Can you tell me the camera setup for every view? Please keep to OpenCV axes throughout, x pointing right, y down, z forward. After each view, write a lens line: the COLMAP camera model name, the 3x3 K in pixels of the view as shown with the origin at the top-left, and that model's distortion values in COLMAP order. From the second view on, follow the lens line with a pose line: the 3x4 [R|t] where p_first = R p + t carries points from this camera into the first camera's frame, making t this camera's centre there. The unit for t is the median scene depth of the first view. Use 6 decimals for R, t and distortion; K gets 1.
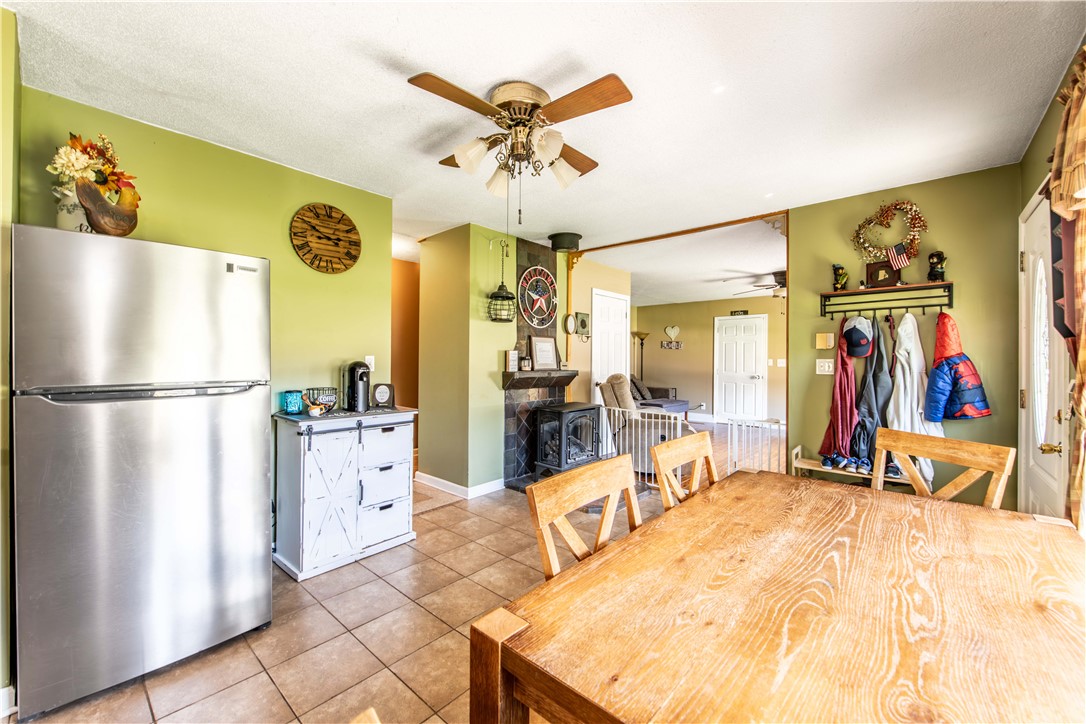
lens RADIAL K [[432.8, 0, 548.6], [0, 432.8, 360.1], [0, 0, 1]] dist [-0.007960, -0.000313]
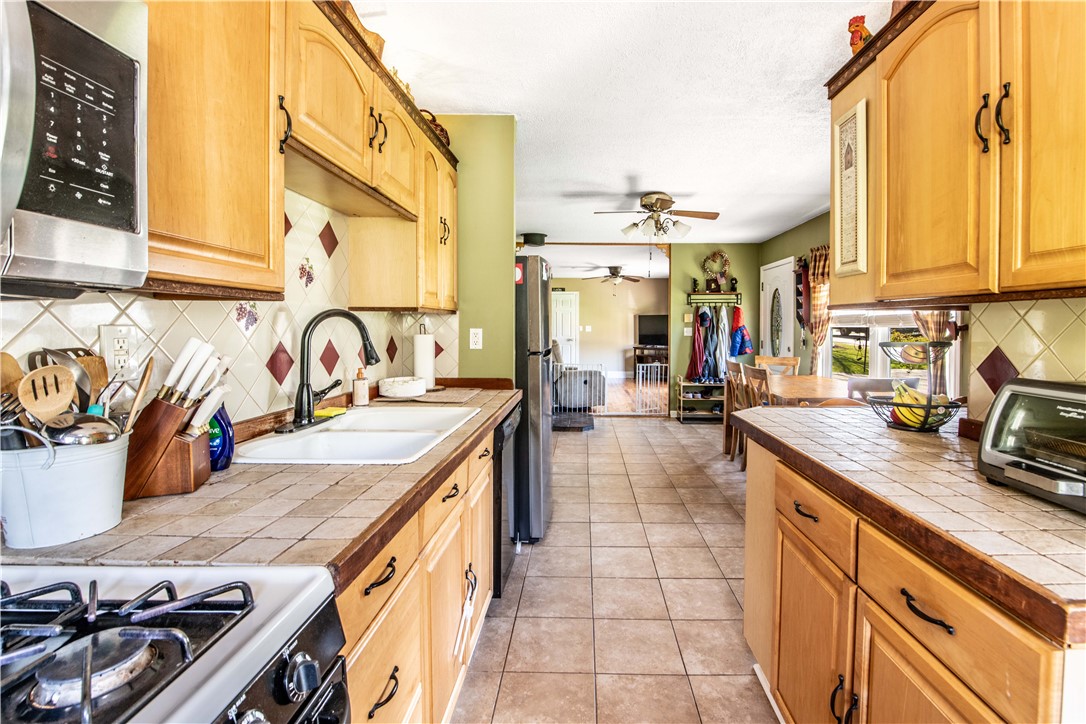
lens RADIAL K [[484.9, 0, 574.9], [0, 484.9, 330.8], [0, 0, 1]] dist [-0.017094, -0.000538]
pose [[0.758459, -0.010252, 0.651641, -1.184824], [0.001659, 0.999903, 0.013800, -0.020070], [-0.651719, -0.009386, 0.758402, -0.294277]]
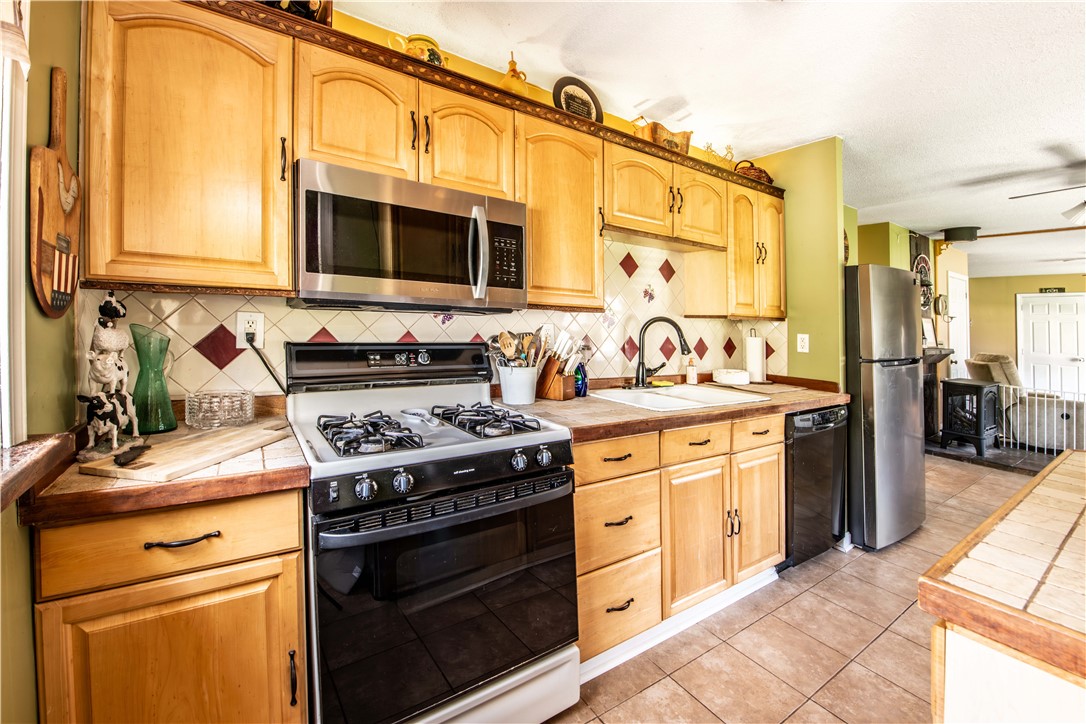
lens RADIAL K [[432.8, 0, 542.7], [0, 432.8, 358.3], [0, 0, 1]] dist [-0.007960, -0.000313]
pose [[0.970187, 0.044963, -0.238149, -1.071237], [-0.026194, 0.996337, 0.081399, -0.020918], [0.240937, -0.072734, 0.967812, -0.469138]]
